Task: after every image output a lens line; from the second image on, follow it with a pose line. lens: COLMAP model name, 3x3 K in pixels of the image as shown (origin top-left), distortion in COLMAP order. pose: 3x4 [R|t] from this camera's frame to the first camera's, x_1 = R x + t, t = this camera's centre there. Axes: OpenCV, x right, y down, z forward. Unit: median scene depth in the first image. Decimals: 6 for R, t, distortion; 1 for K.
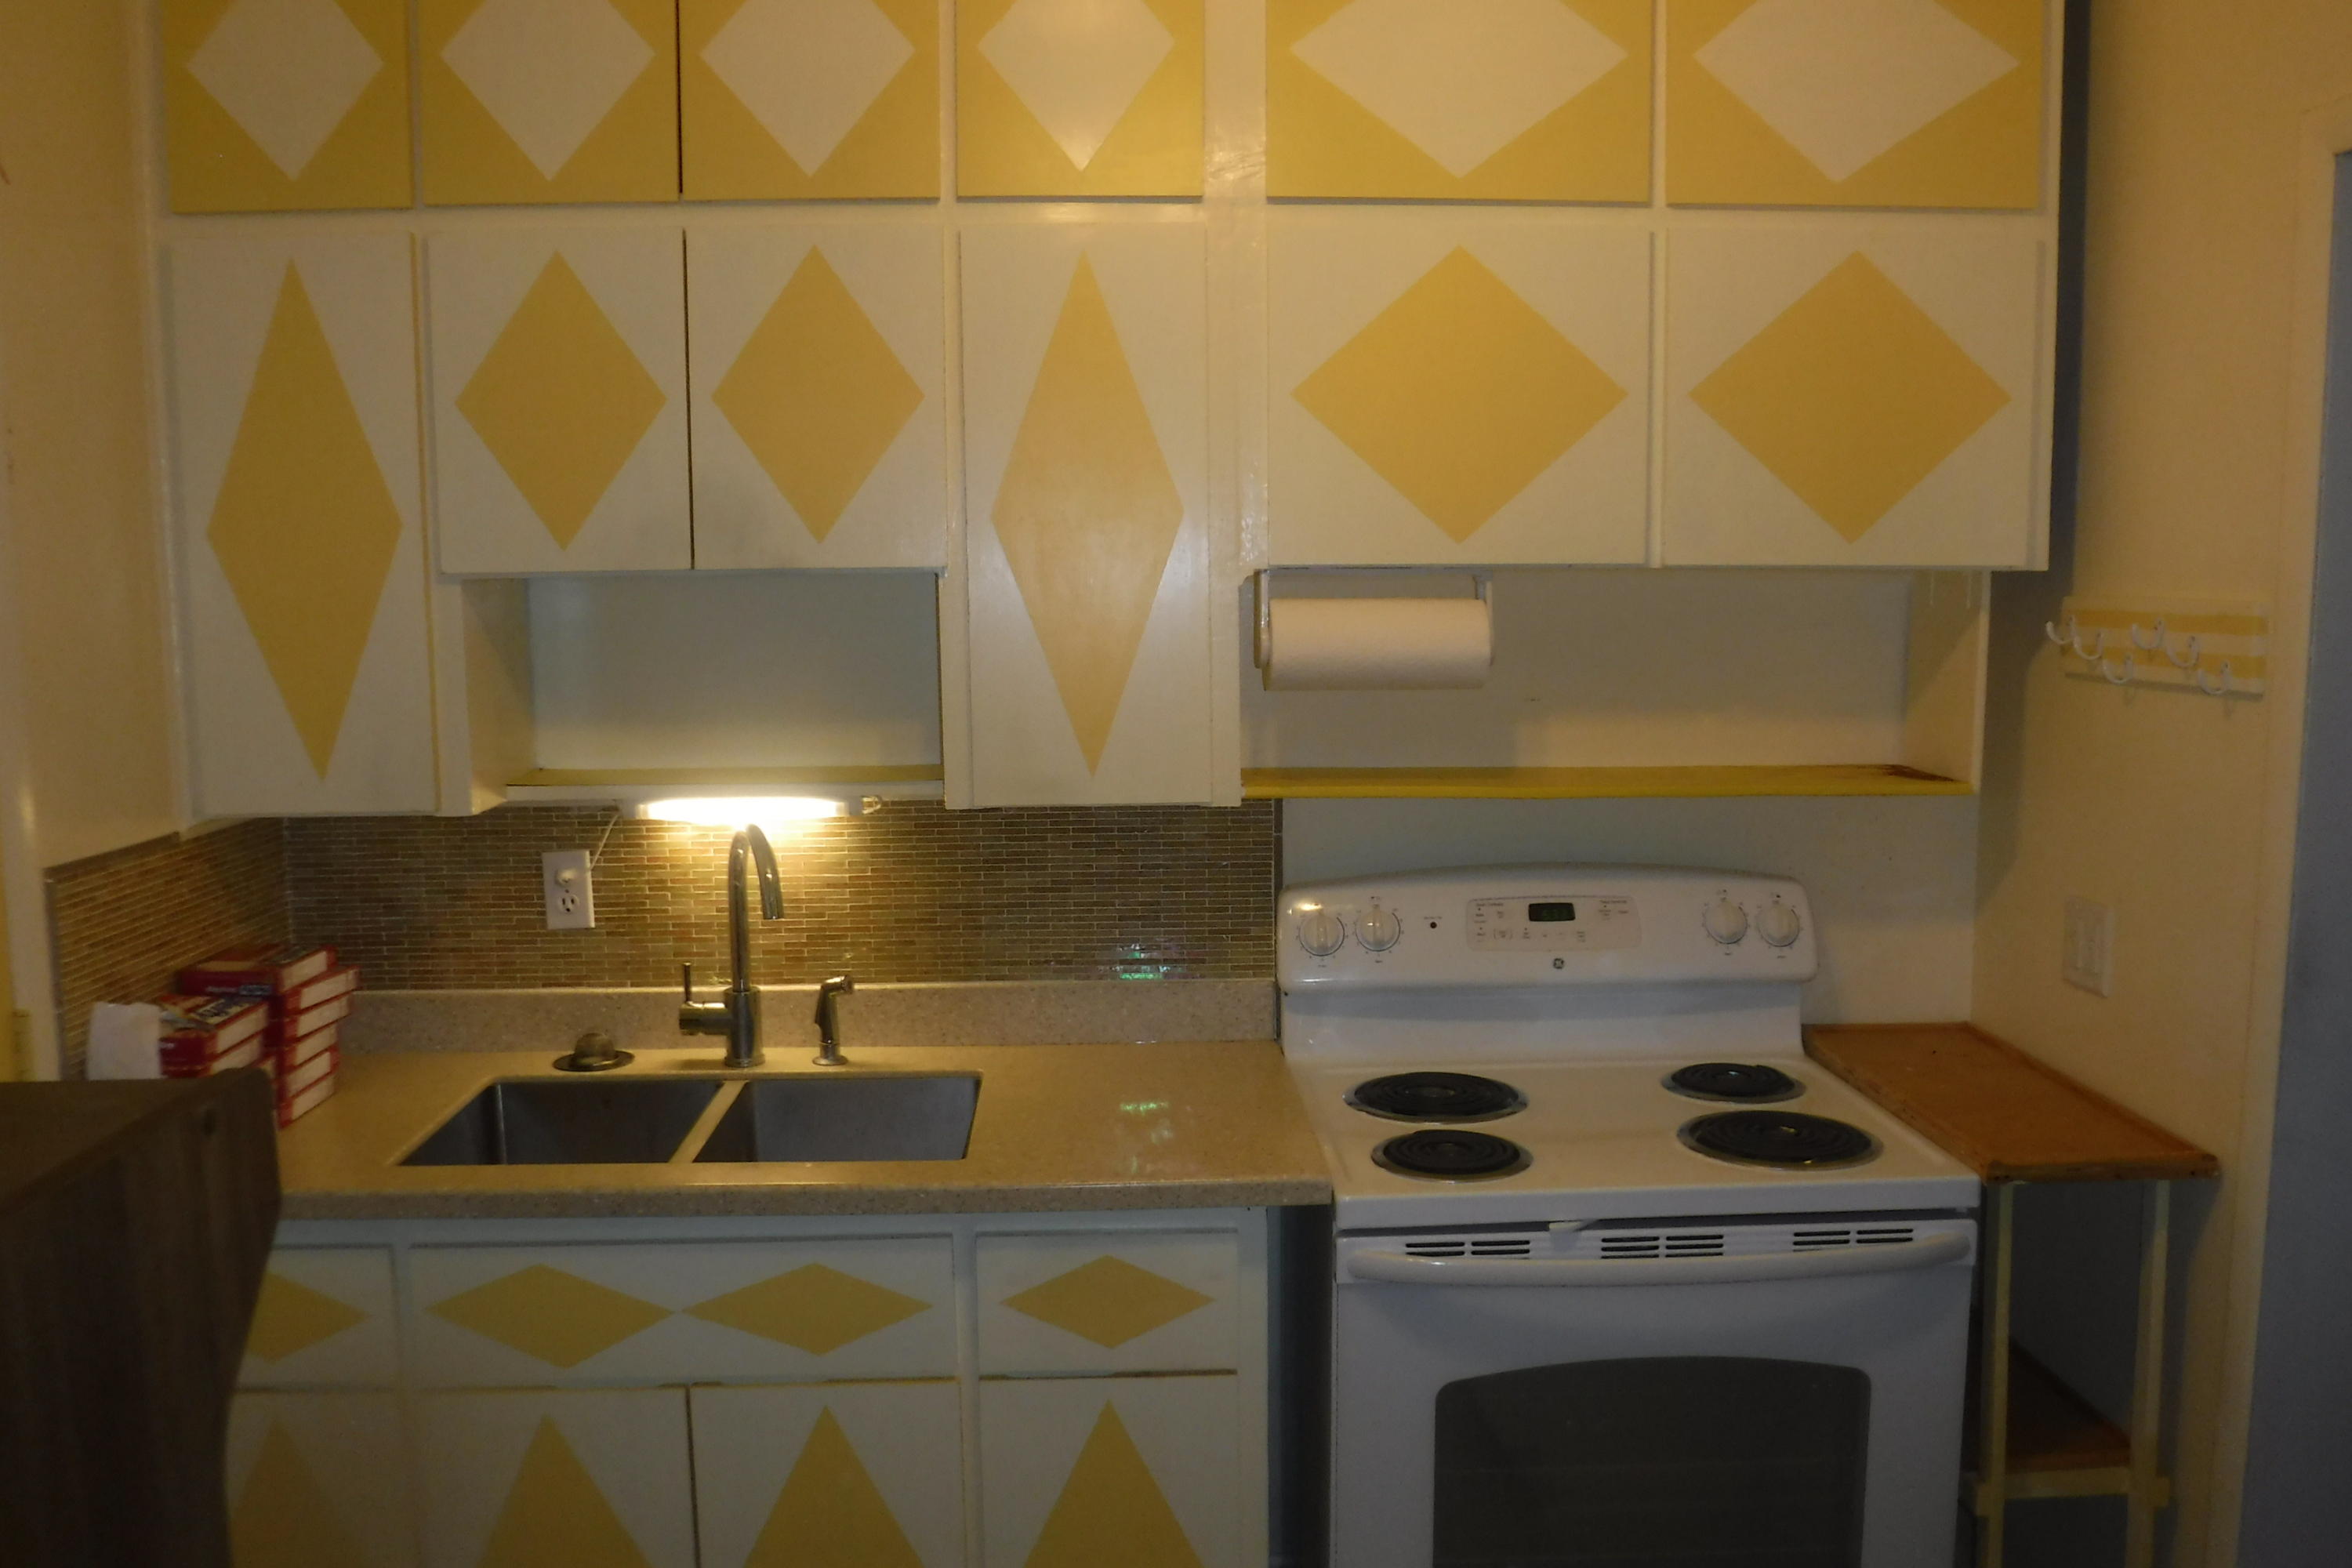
lens RADIAL K [[1921.3, 0, 1147.1], [0, 1921.3, 777.4], [0, 0, 1]] dist [-0.095865, 0.037443]
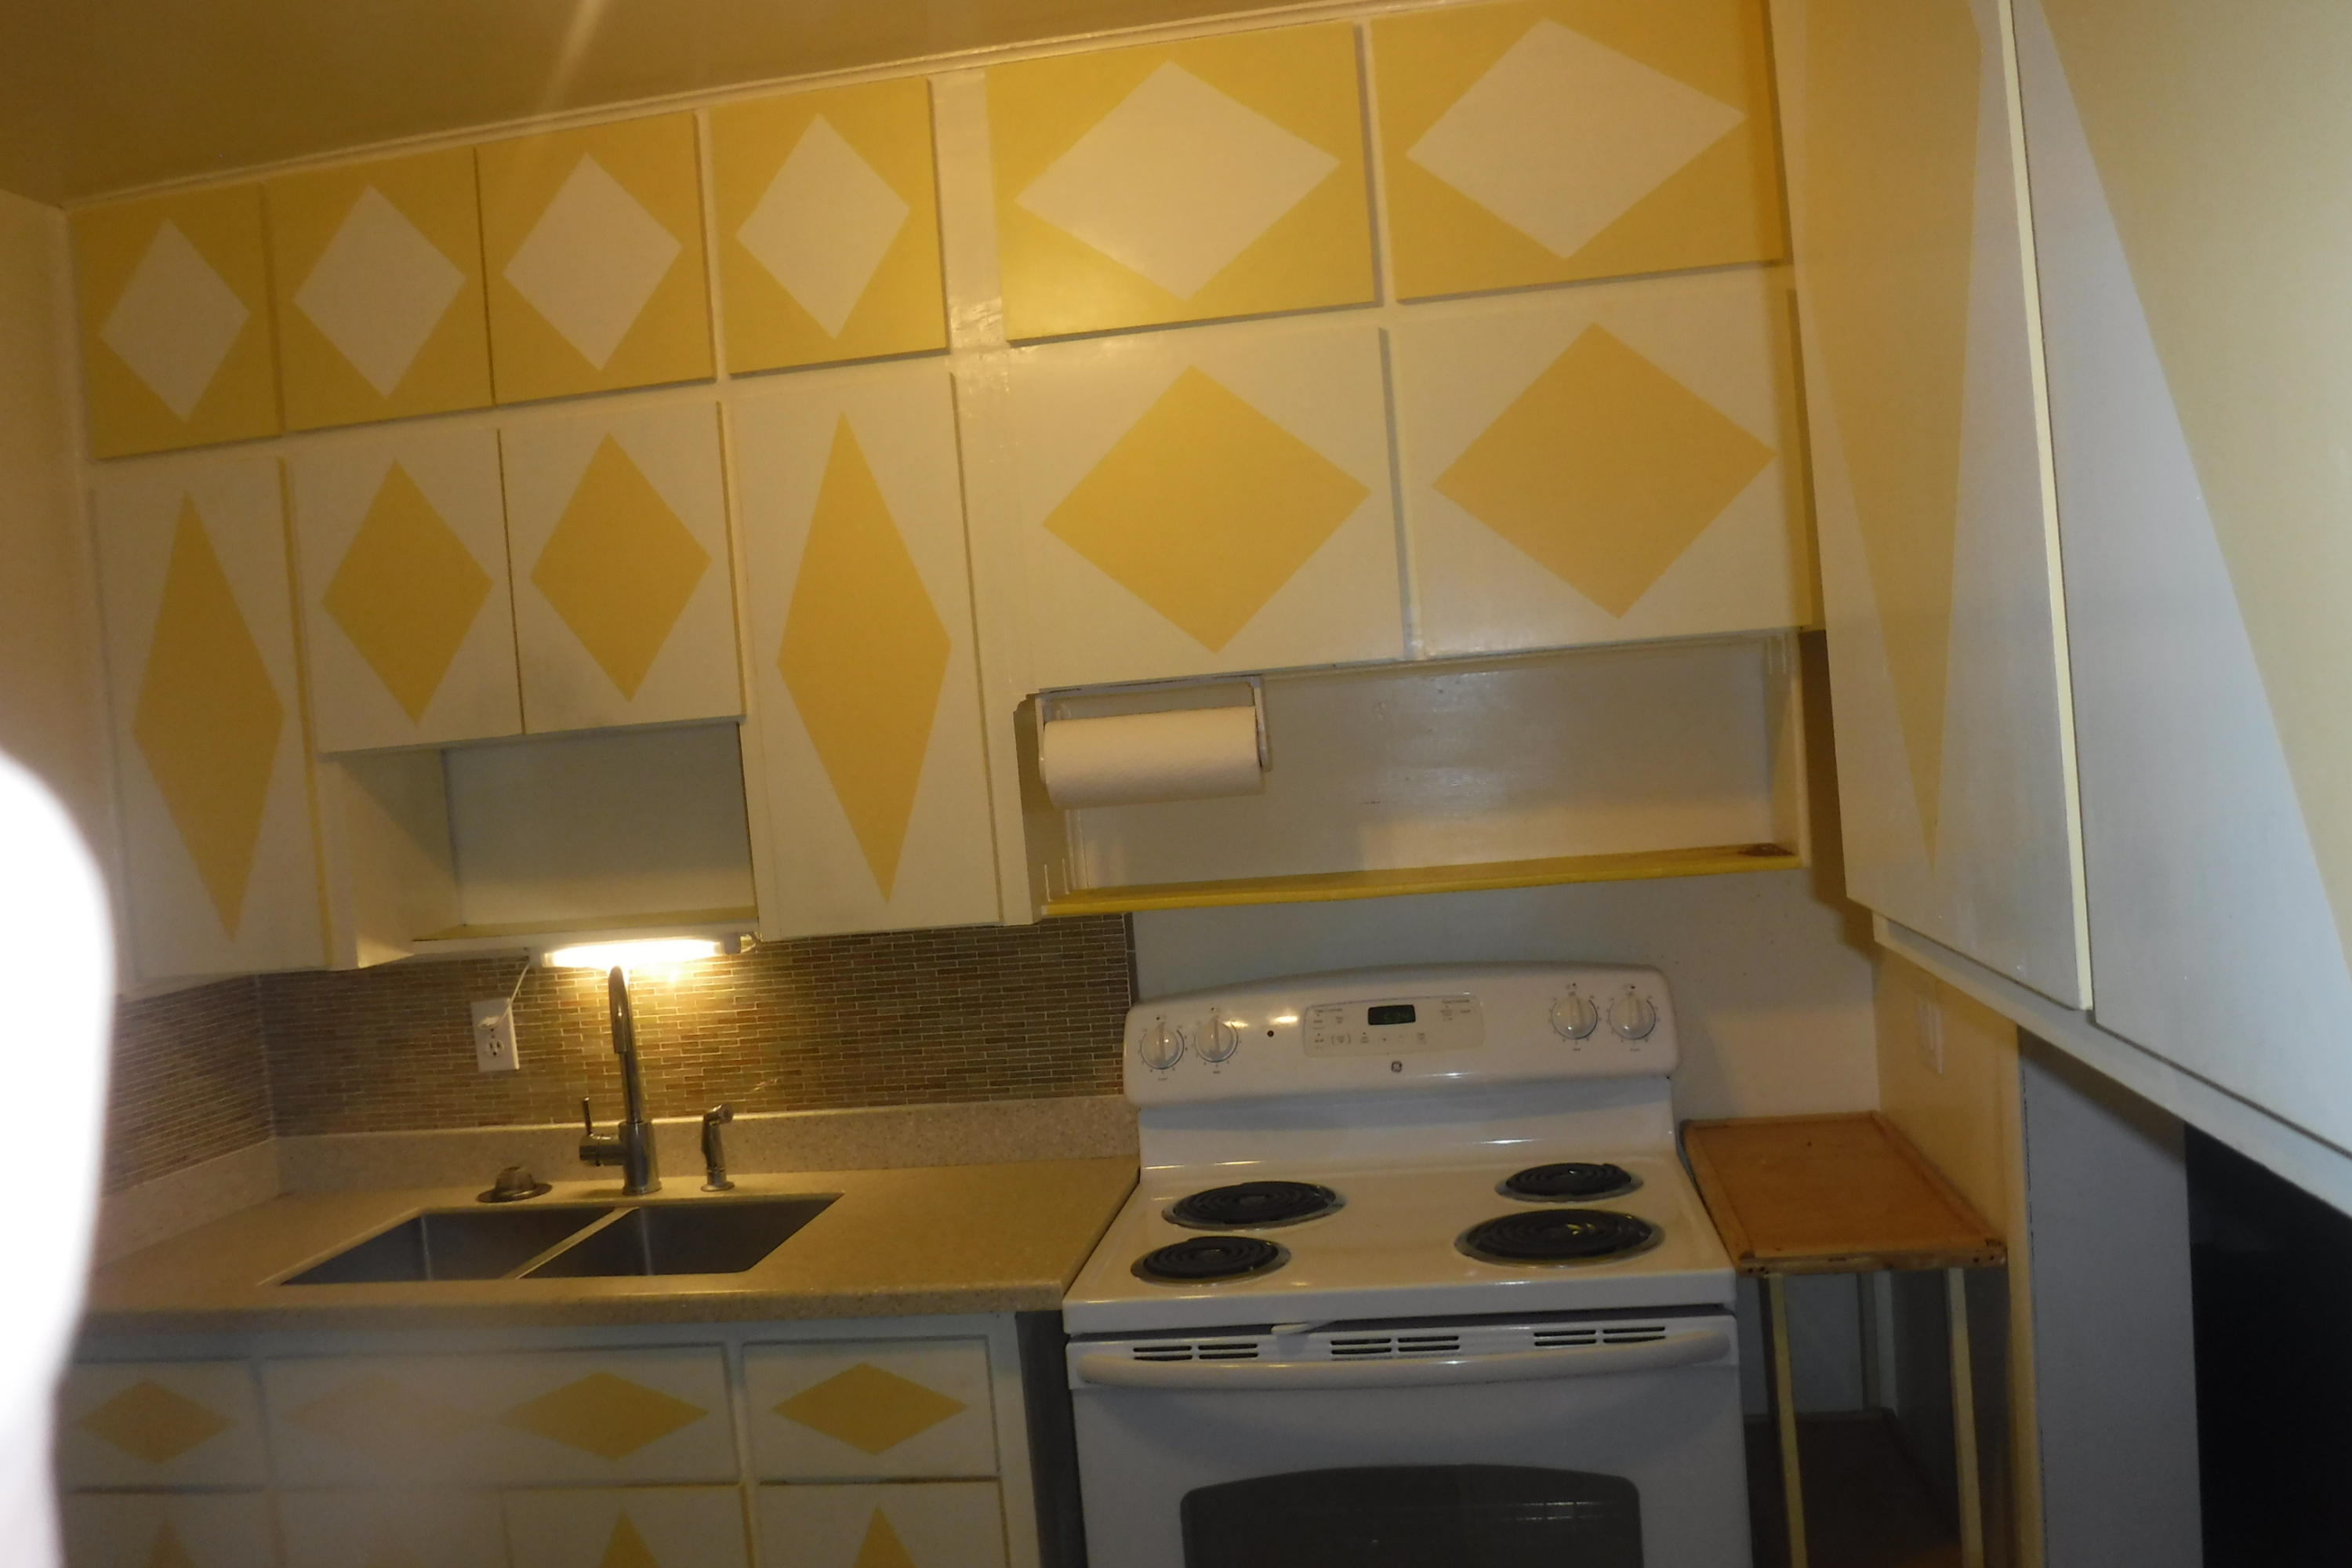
lens RADIAL K [[1921.3, 0, 1147.1], [0, 1921.3, 777.4], [0, 0, 1]] dist [-0.095865, 0.037443]
pose [[0.979975, -0.069879, -0.186455, 0.302852], [0.055012, 0.994966, -0.083758, 0.026178], [0.191370, 0.071823, 0.978887, -0.001330]]
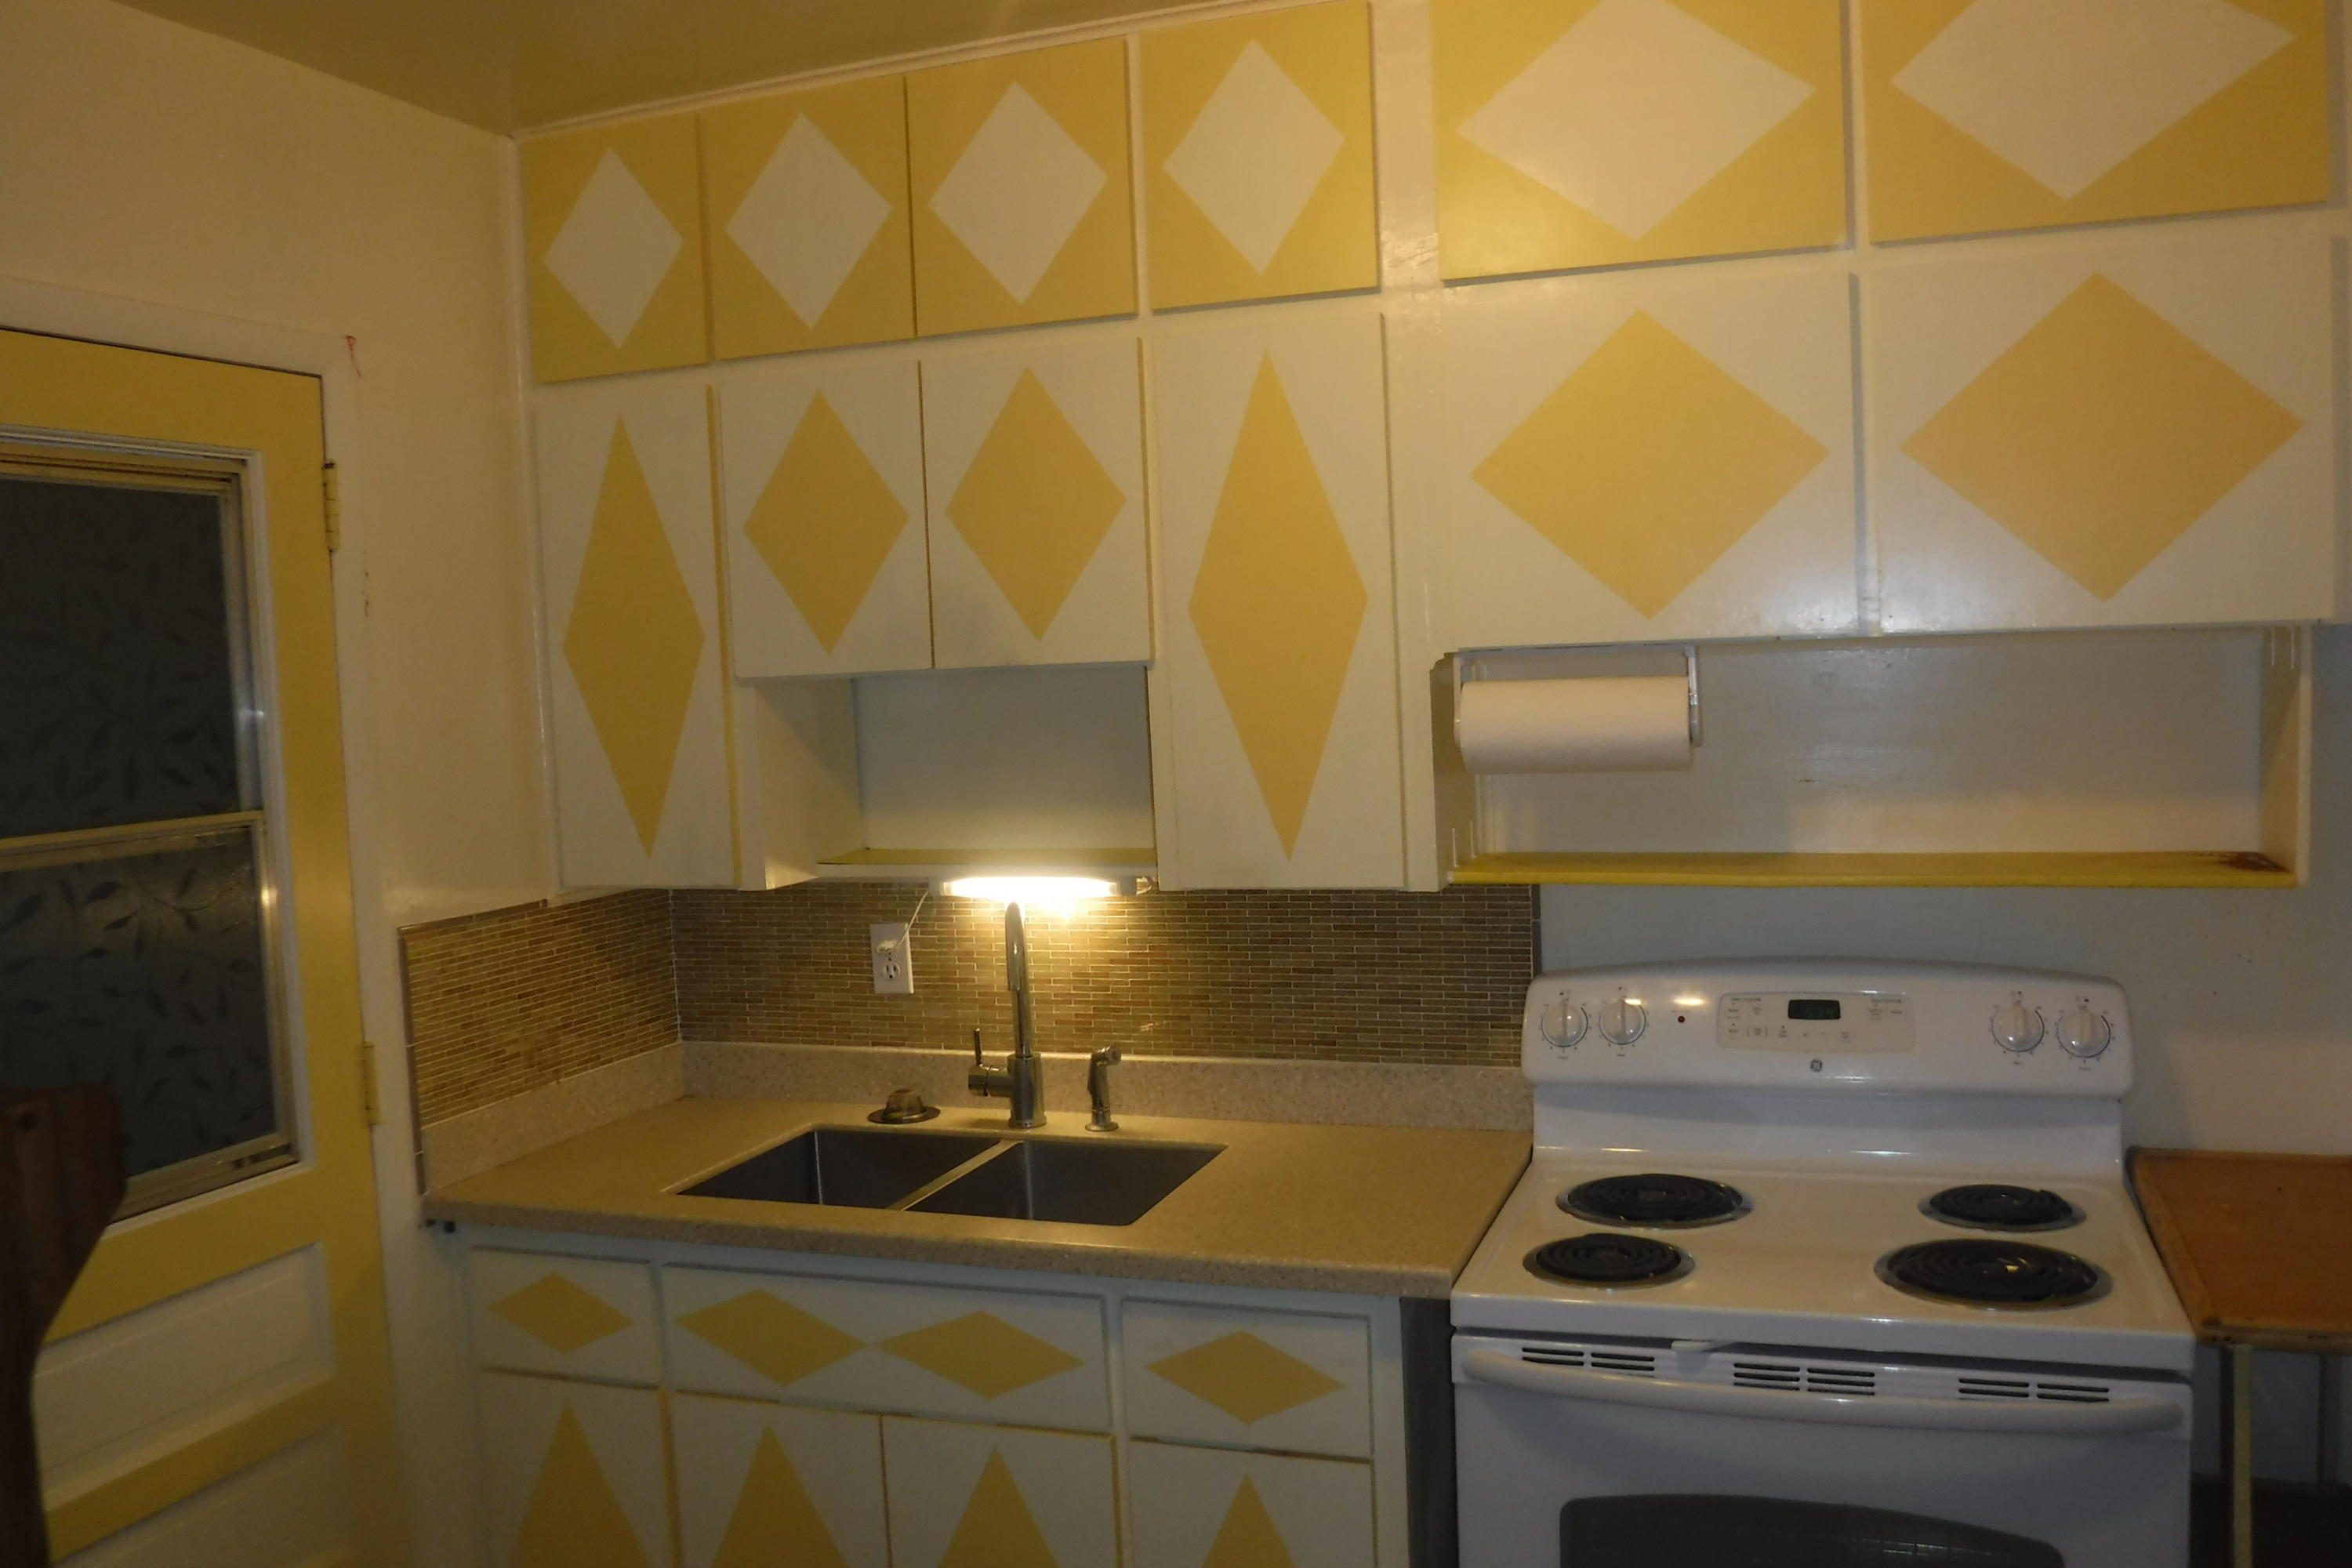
lens RADIAL K [[1921.3, 0, 1147.1], [0, 1921.3, 777.4], [0, 0, 1]] dist [-0.095865, 0.037443]
pose [[0.926166, -0.007916, -0.377032, 0.279965], [-0.007294, 0.999217, -0.038896, -0.004190], [0.377045, 0.038774, 0.925383, 0.025127]]
